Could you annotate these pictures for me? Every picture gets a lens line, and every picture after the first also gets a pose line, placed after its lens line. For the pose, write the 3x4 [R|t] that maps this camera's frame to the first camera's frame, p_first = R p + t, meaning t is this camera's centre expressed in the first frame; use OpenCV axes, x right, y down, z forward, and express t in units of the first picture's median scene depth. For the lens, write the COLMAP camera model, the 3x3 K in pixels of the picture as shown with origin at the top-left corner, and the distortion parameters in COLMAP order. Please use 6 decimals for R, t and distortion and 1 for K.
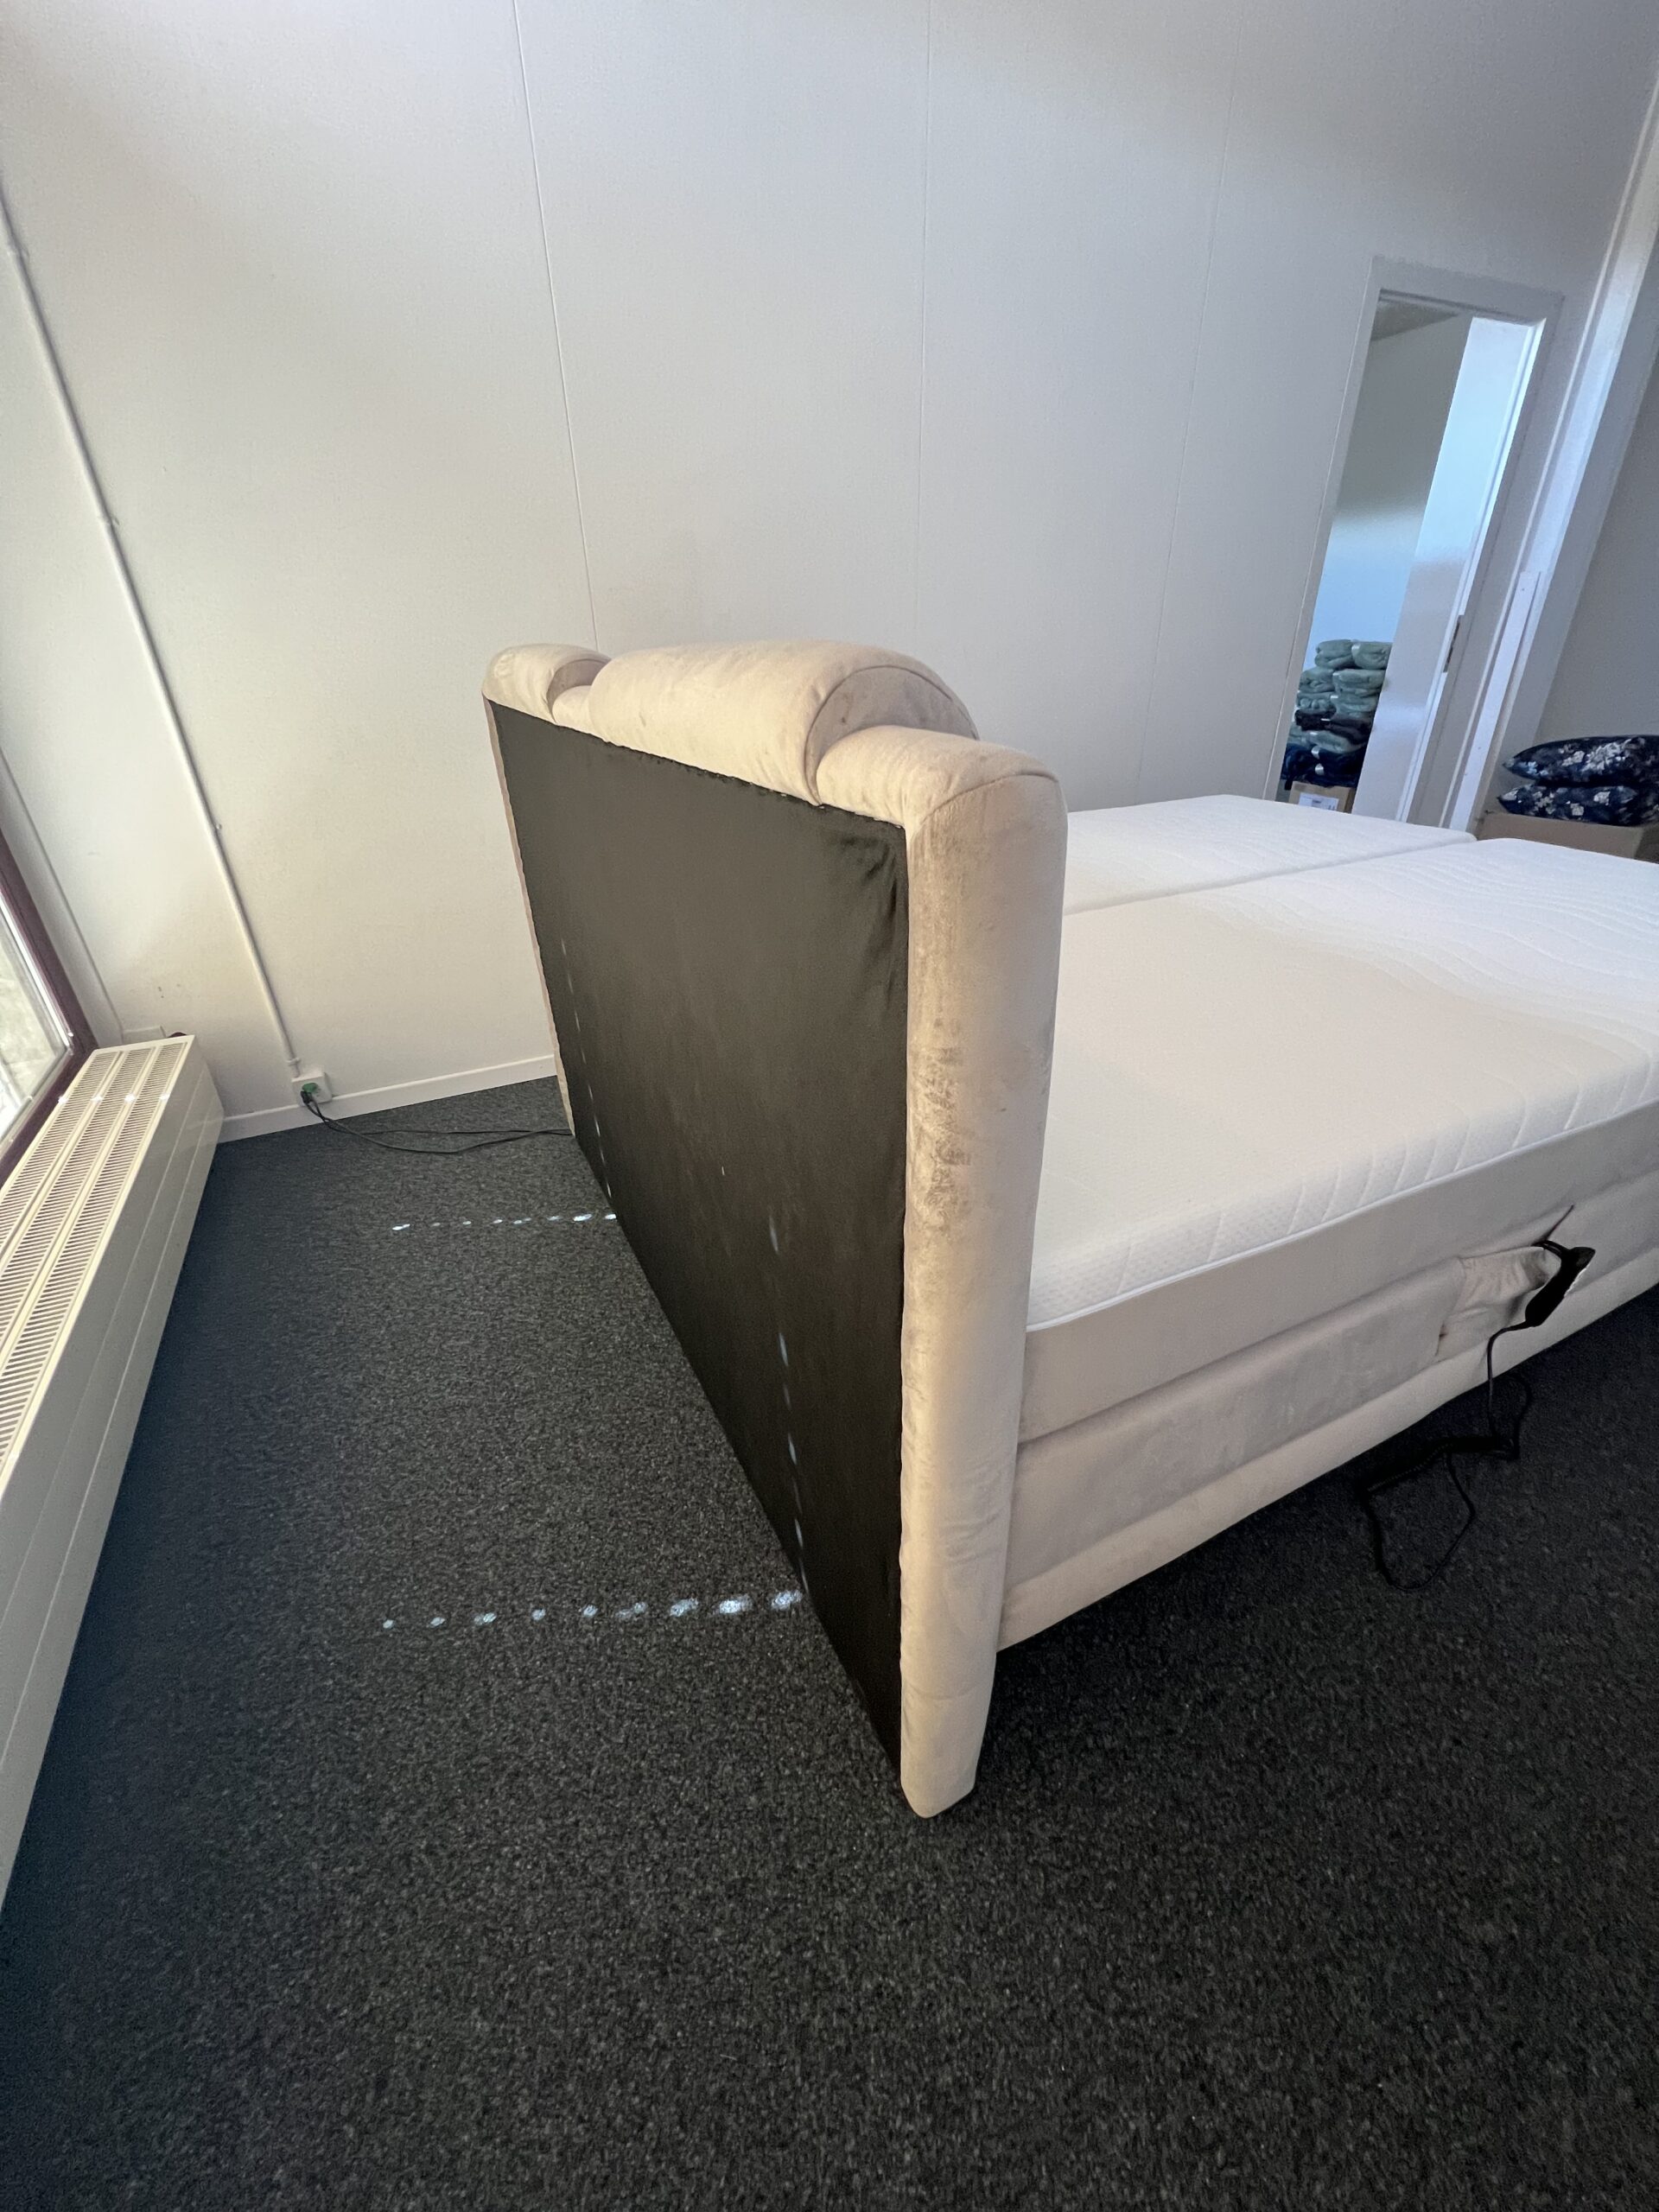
lens RADIAL K [[873.6, 0, 821.7], [0, 873.6, 1103.2], [0, 0, 1]] dist [0.001007, -0.000420]
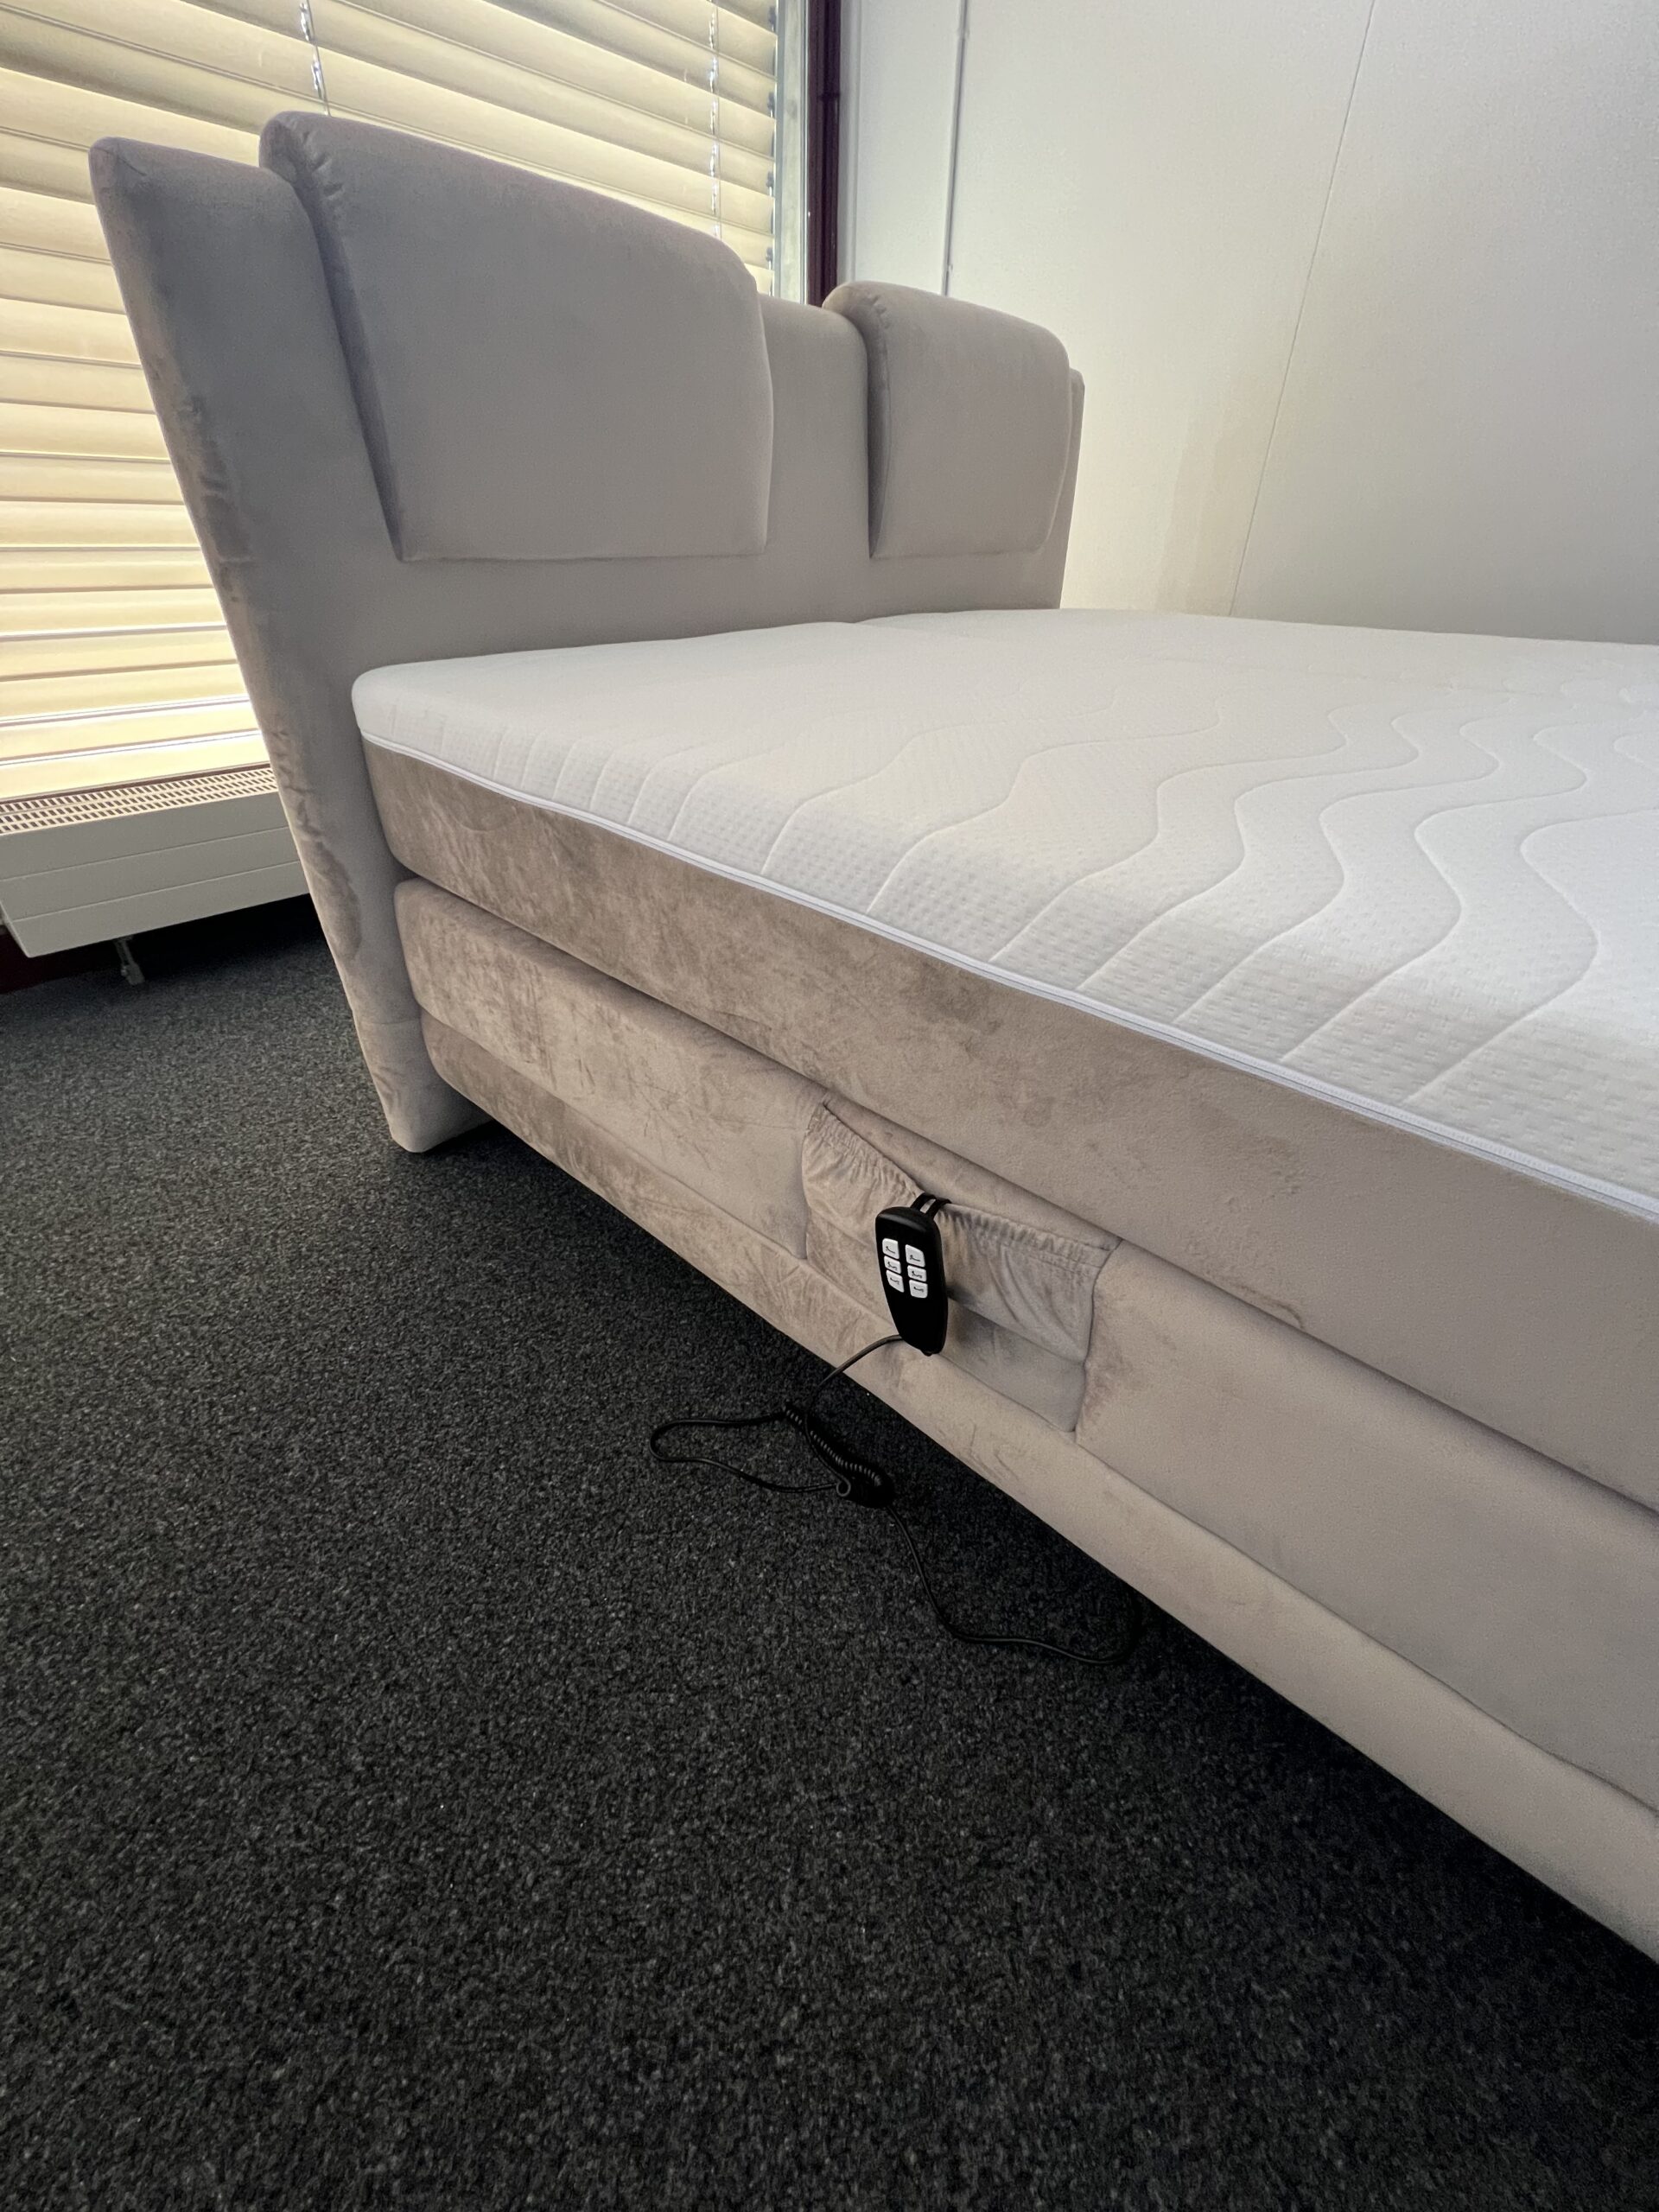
lens RADIAL K [[873.6, 0, 822.9], [0, 873.6, 1096.2], [0, 0, 1]] dist [0.001007, -0.000420]
pose [[0.373512, 0.533736, -0.758693, 1.647834], [-0.454204, 0.818365, 0.352105, -0.068537], [0.808818, 0.213086, 0.548094, 0.888142]]
